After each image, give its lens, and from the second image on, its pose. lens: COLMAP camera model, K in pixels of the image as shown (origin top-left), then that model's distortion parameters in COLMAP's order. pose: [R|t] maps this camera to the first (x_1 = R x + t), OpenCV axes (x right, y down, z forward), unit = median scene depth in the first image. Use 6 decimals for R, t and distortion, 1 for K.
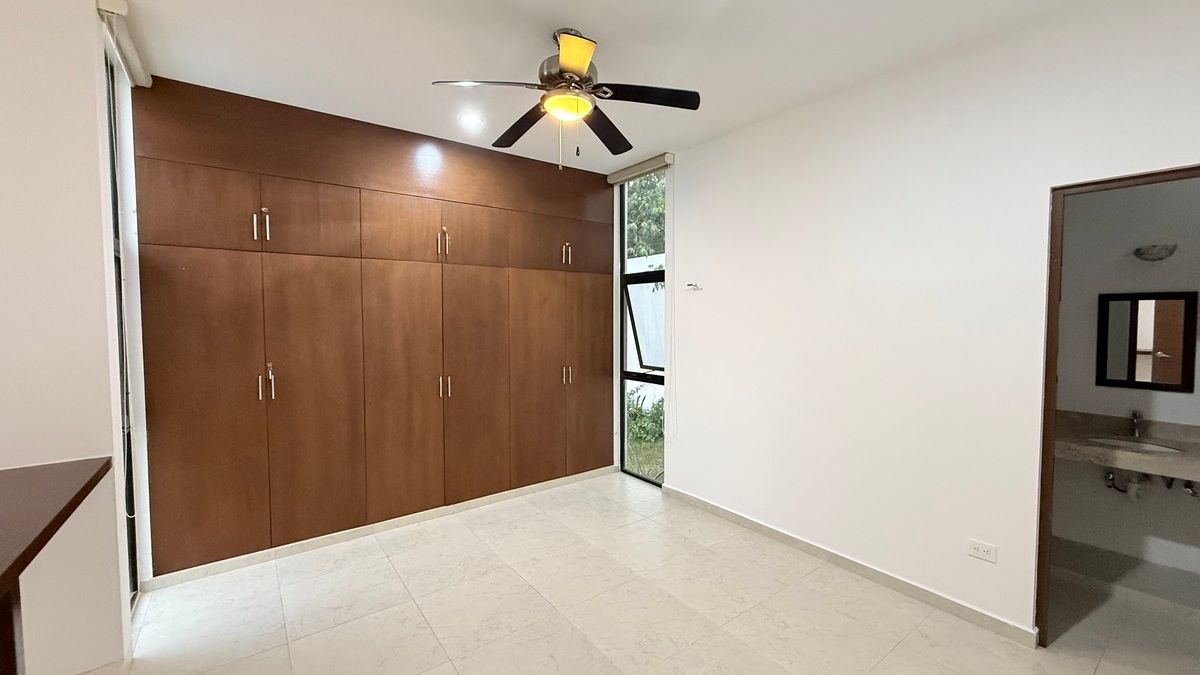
lens RADIAL K [[475.8, 0, 596.3], [0, 475.8, 341.7], [0, 0, 1]] dist [-0.002349, 0.000152]
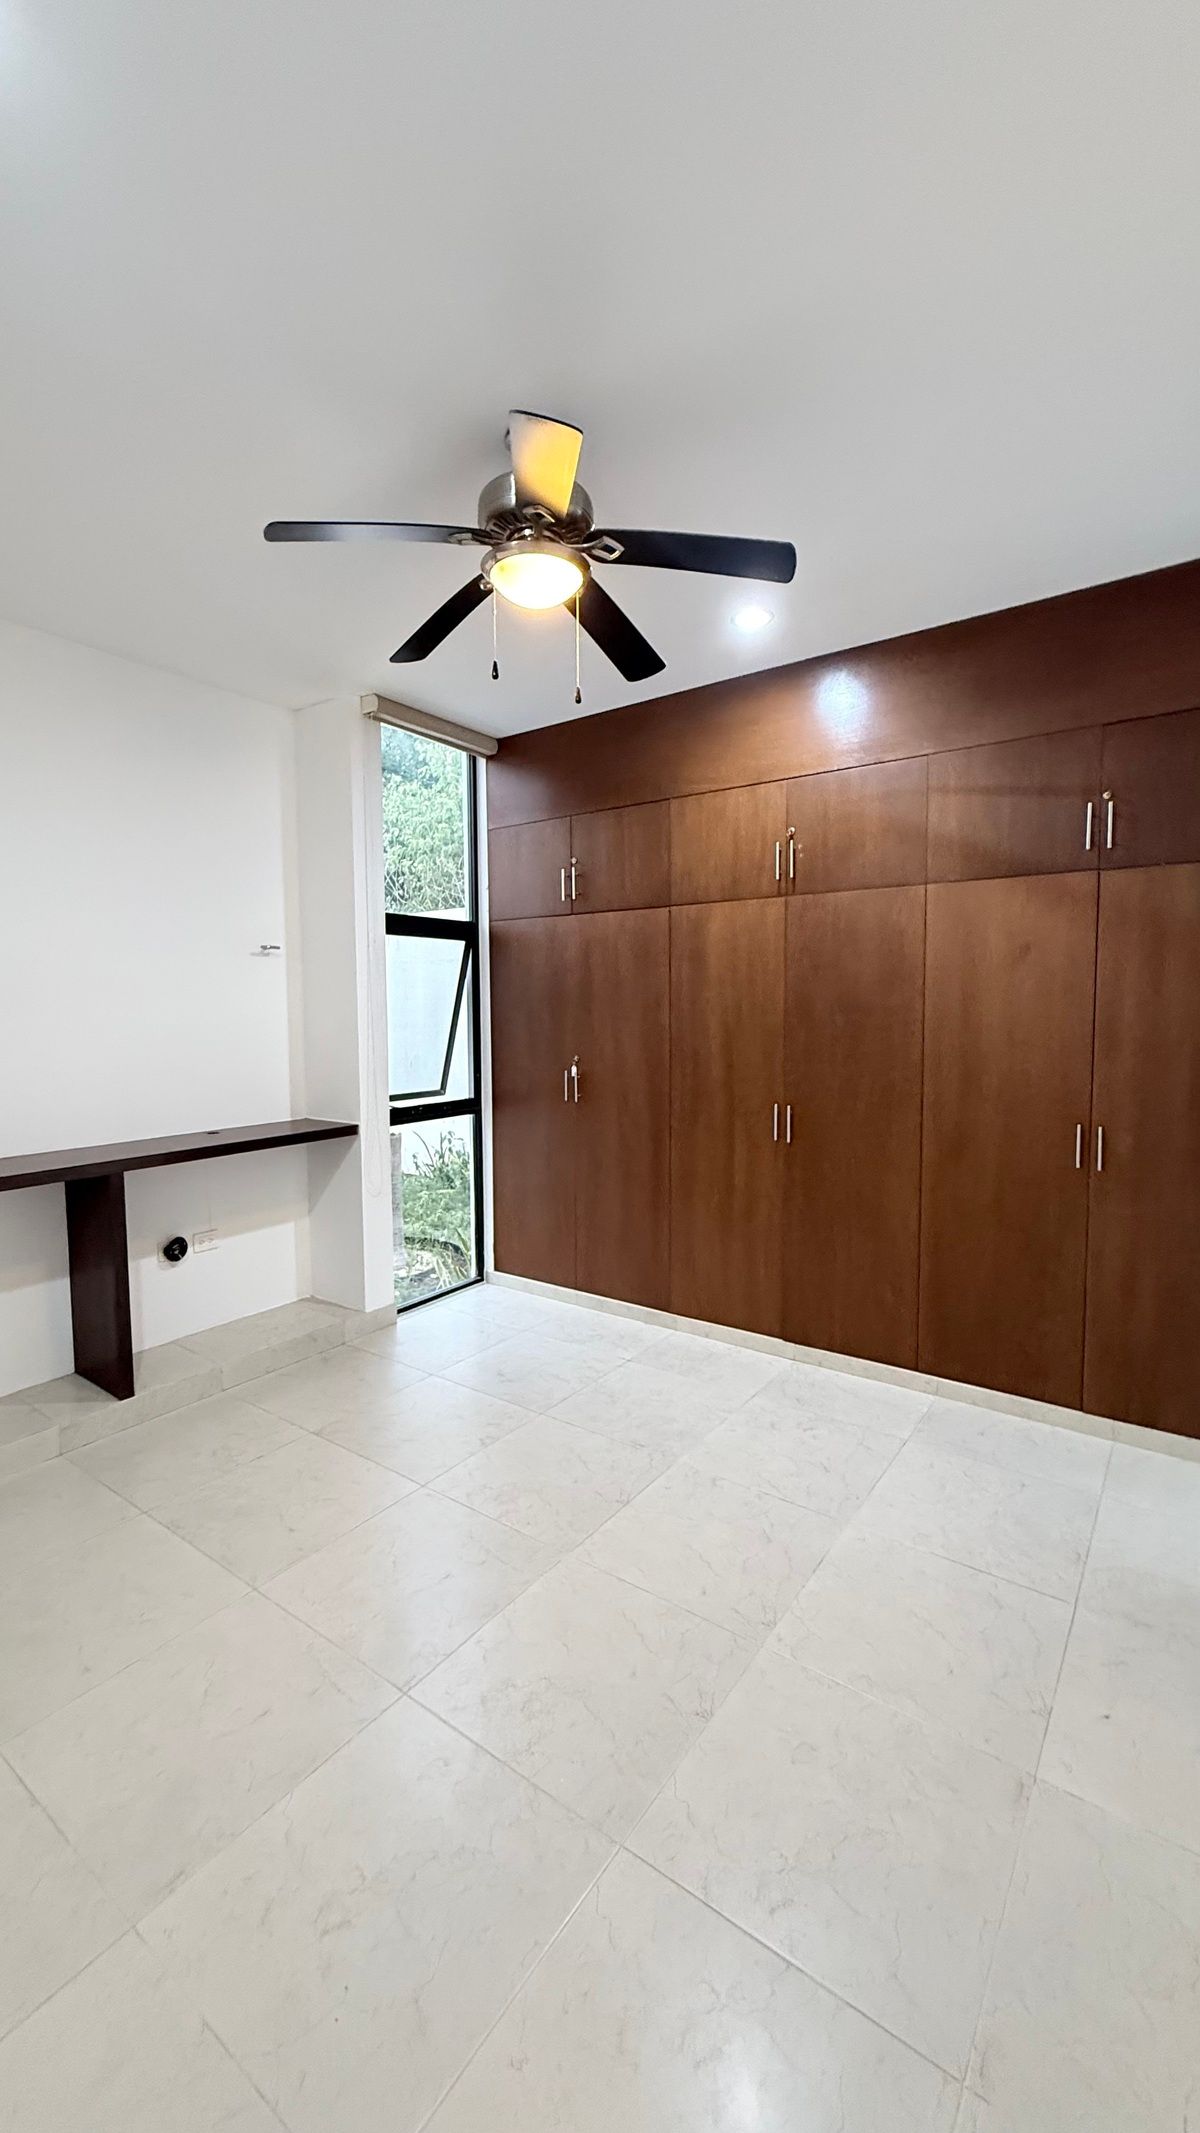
lens RADIAL K [[845.8, 0, 602.9], [0, 845.8, 1066.1], [0, 0, 1]] dist [-0.002349, 0.000152]
pose [[0.299790, 0.068691, -0.951529, 0.532573], [-0.045102, 0.997310, 0.057786, -0.017627], [0.952938, 0.025592, 0.302082, 0.501022]]
